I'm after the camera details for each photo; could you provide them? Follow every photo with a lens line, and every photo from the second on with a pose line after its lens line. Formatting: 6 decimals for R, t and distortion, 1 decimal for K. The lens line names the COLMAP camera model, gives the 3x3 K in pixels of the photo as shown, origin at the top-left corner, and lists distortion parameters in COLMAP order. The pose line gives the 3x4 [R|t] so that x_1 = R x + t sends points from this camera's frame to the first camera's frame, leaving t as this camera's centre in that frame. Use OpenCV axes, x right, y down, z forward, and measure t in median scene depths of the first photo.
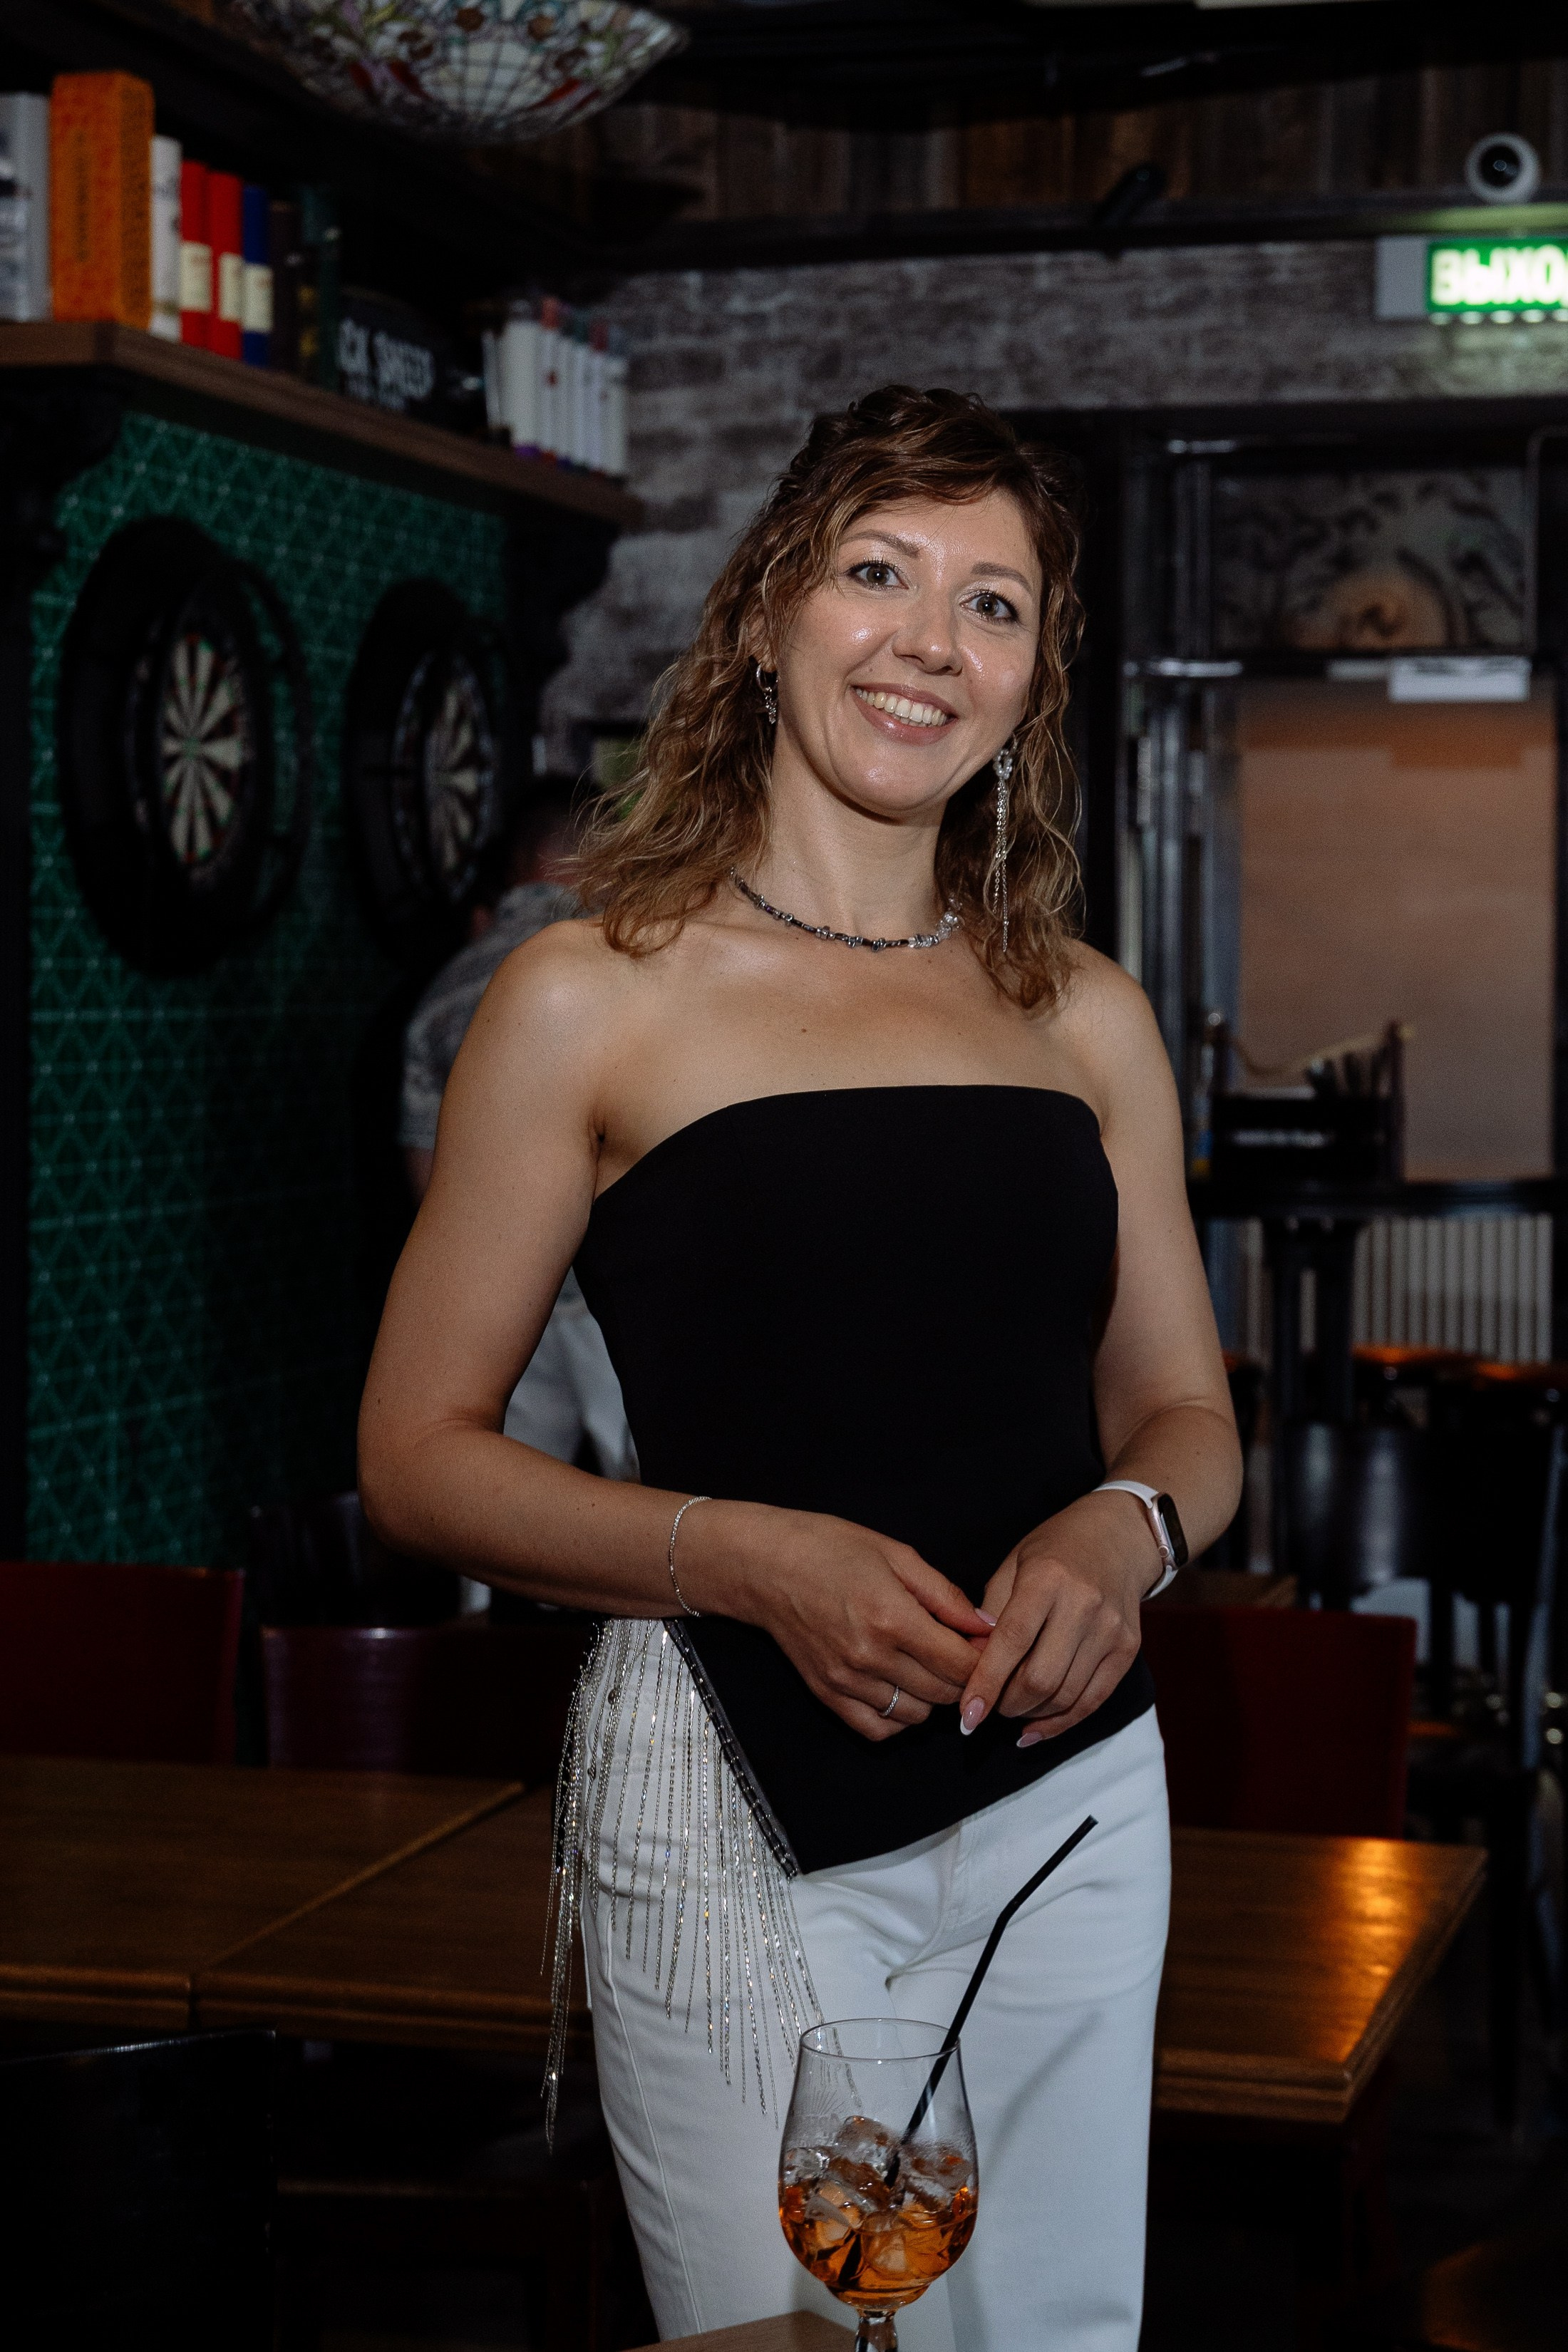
lens RADIAL K [[4480.9, 0, 770.8], [0, 4480.9, 1167.8], [0, 0, 1]] dist [0.046281, 0.000000]
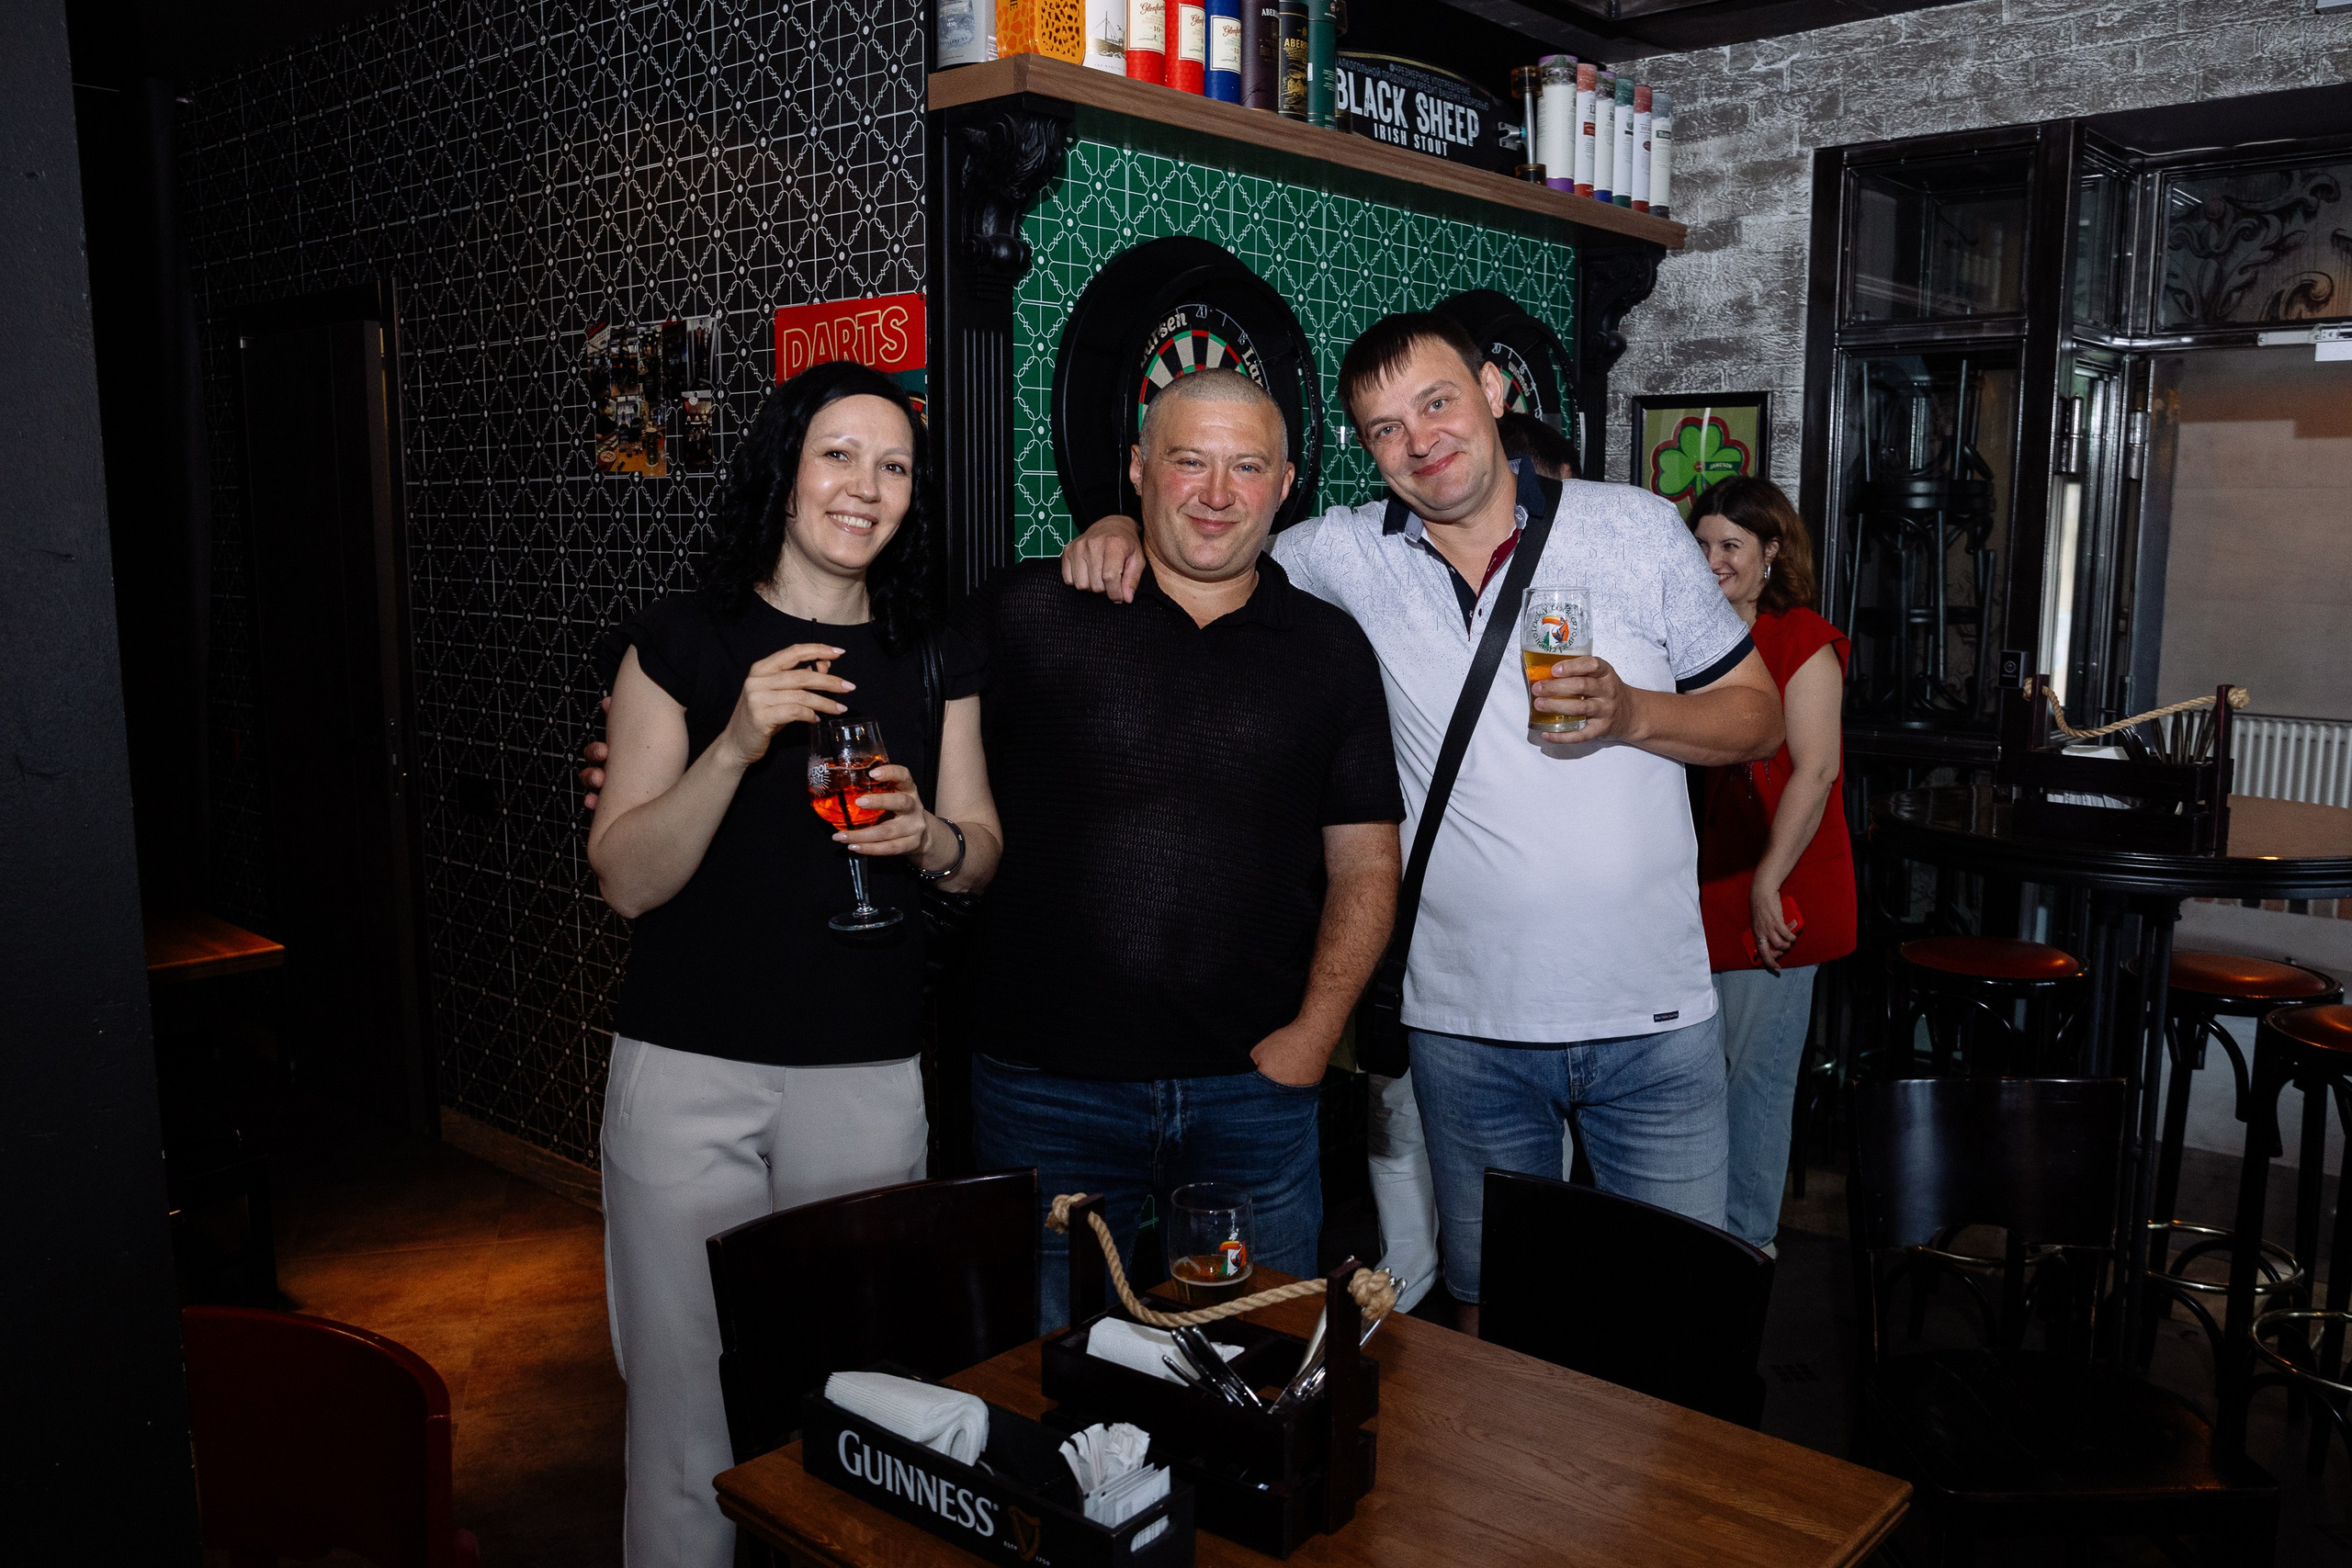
lens RADIAL K [[1889.5, 0, 1198.4], [0, 1889.5, 808.6], [0, 0, 1]] dist [-0.045669, 0.034280]
pose [[0.908041, 0.063073, -0.414106, 0.084629], [-0.018764, 0.993731, 0.110211, -0.037316], [0.418462, -0.092306, 0.903532, 0.436198]]
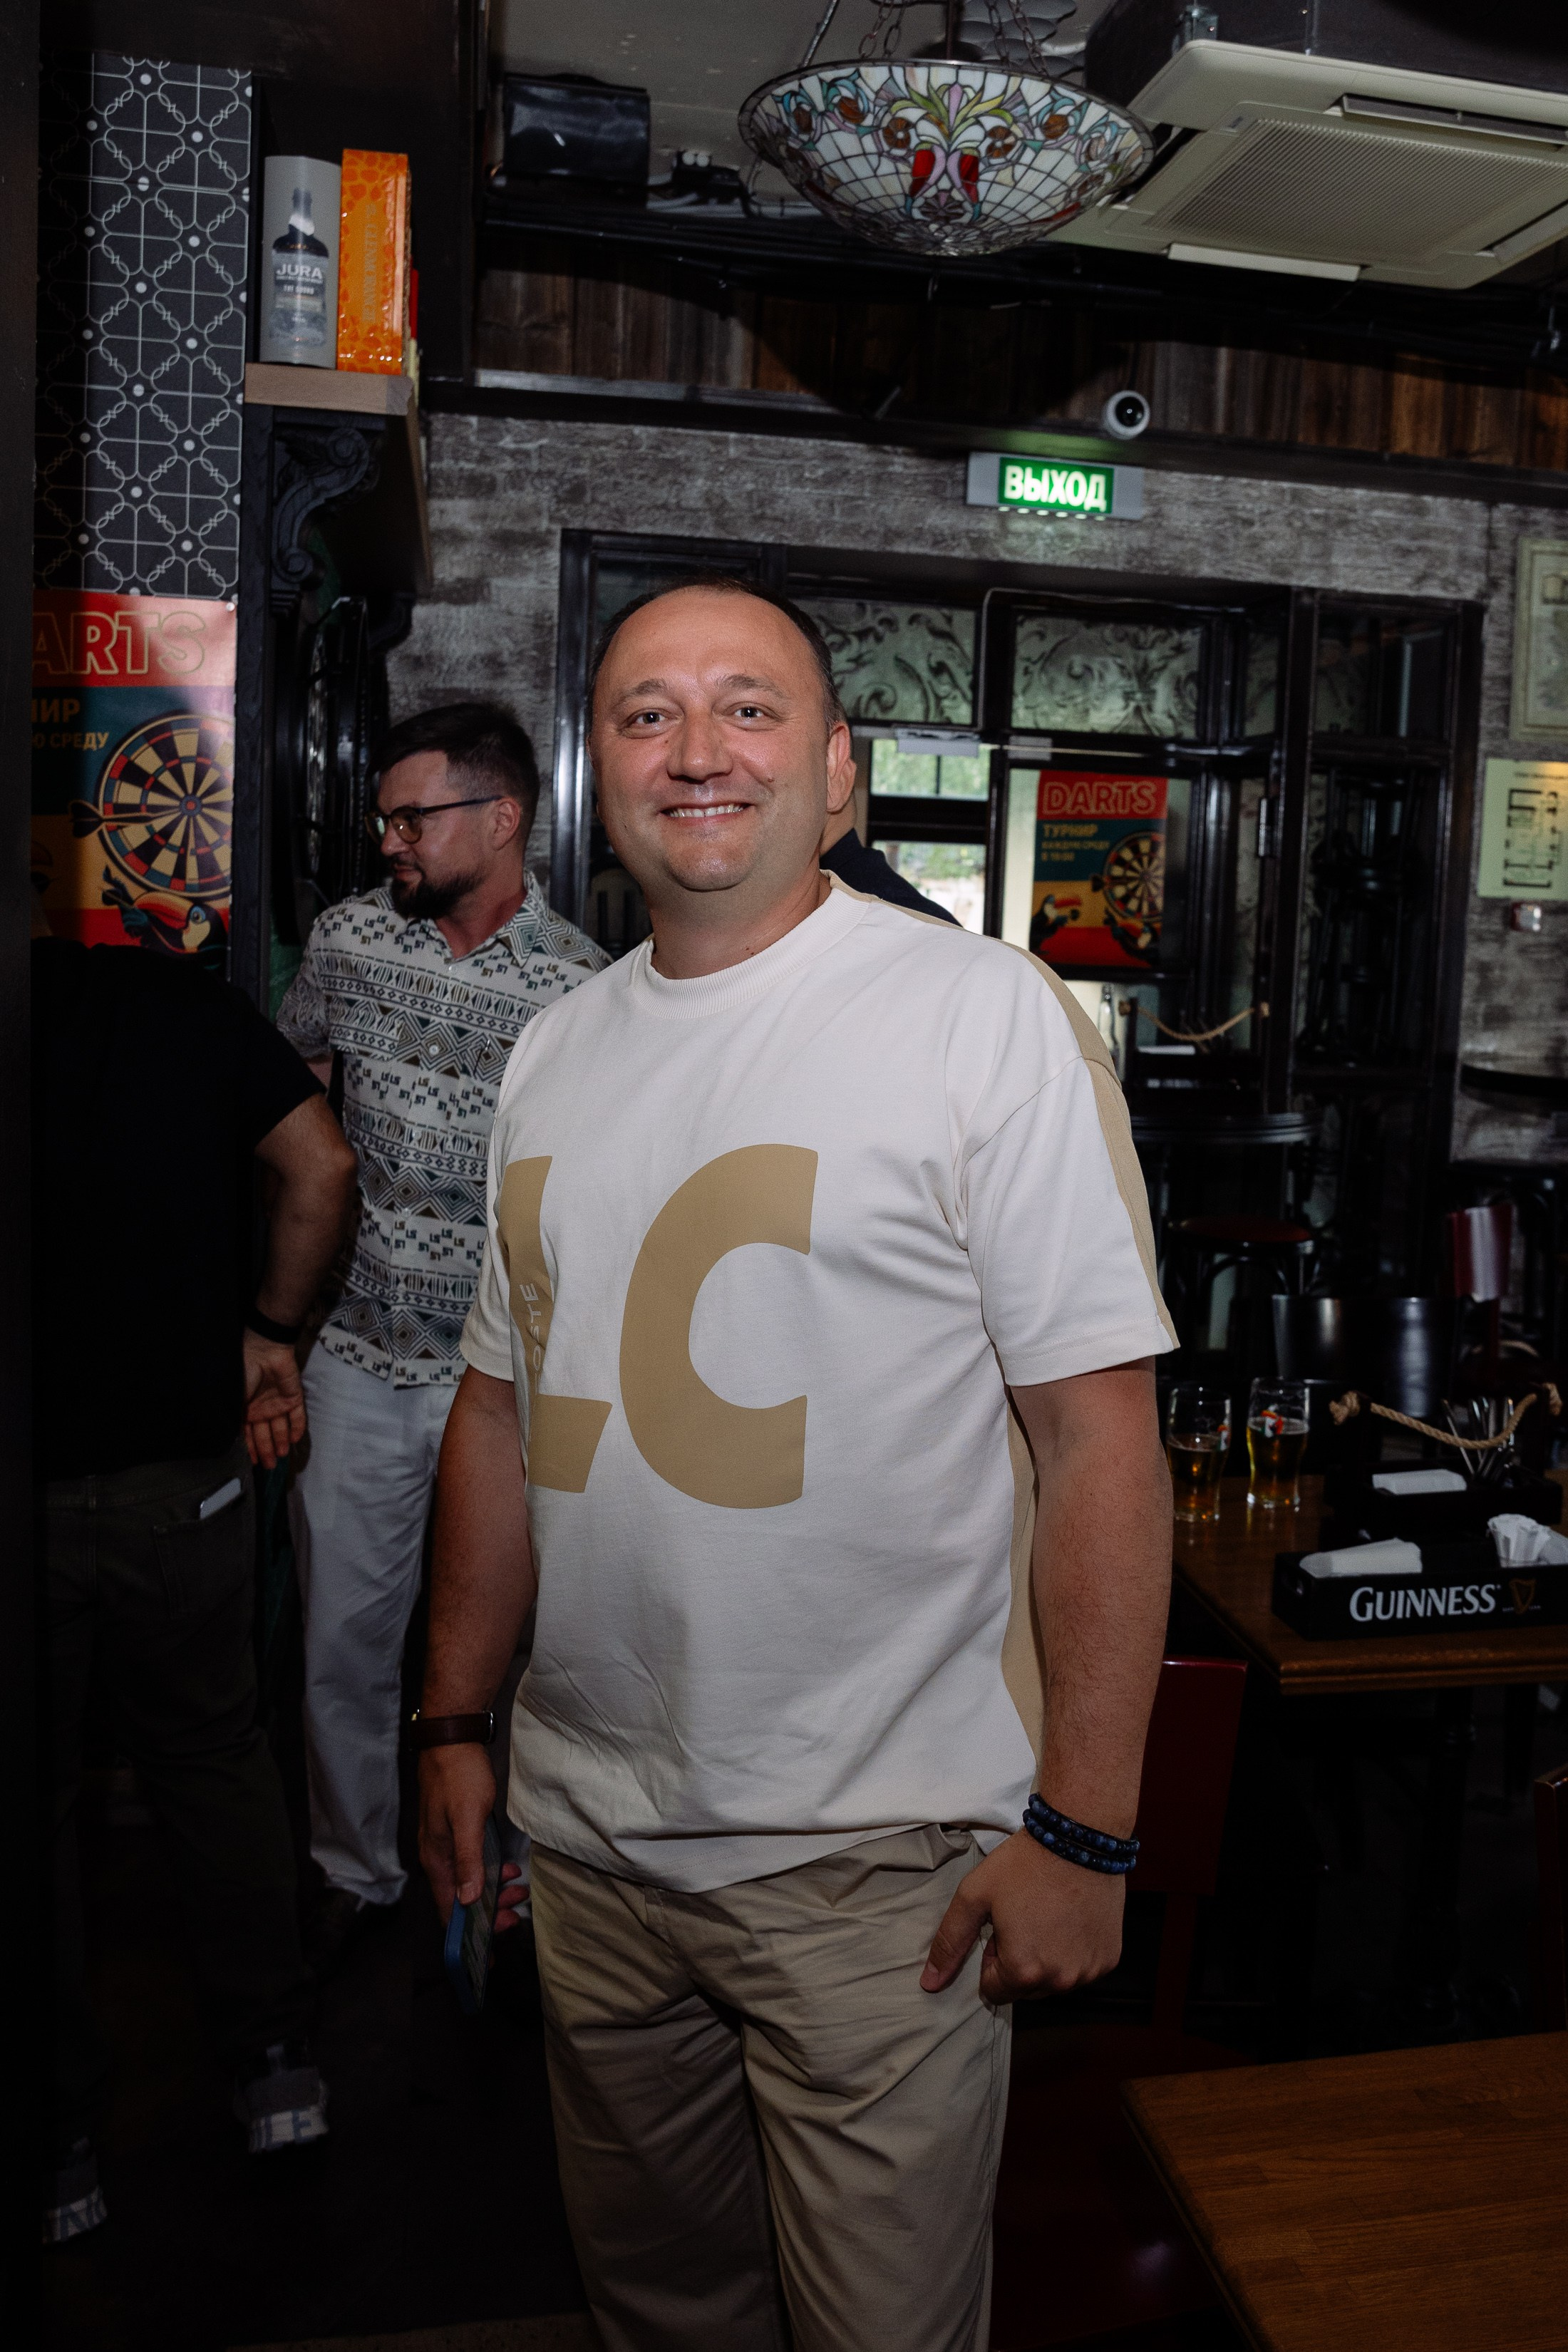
lens RADIAL K [[2089.2, 0, 804.4], [0, 2089.2, 1173.4], [0, 0, 1]] dist [-0.085058, 0.006664]
pose [[0.884109, -0.035556, 0.465925, -0.238067], [-0.016415, 0.994122, 0.107013, -0.037561], [-0.466991, -0.102260, 0.878329, 0.379205]]
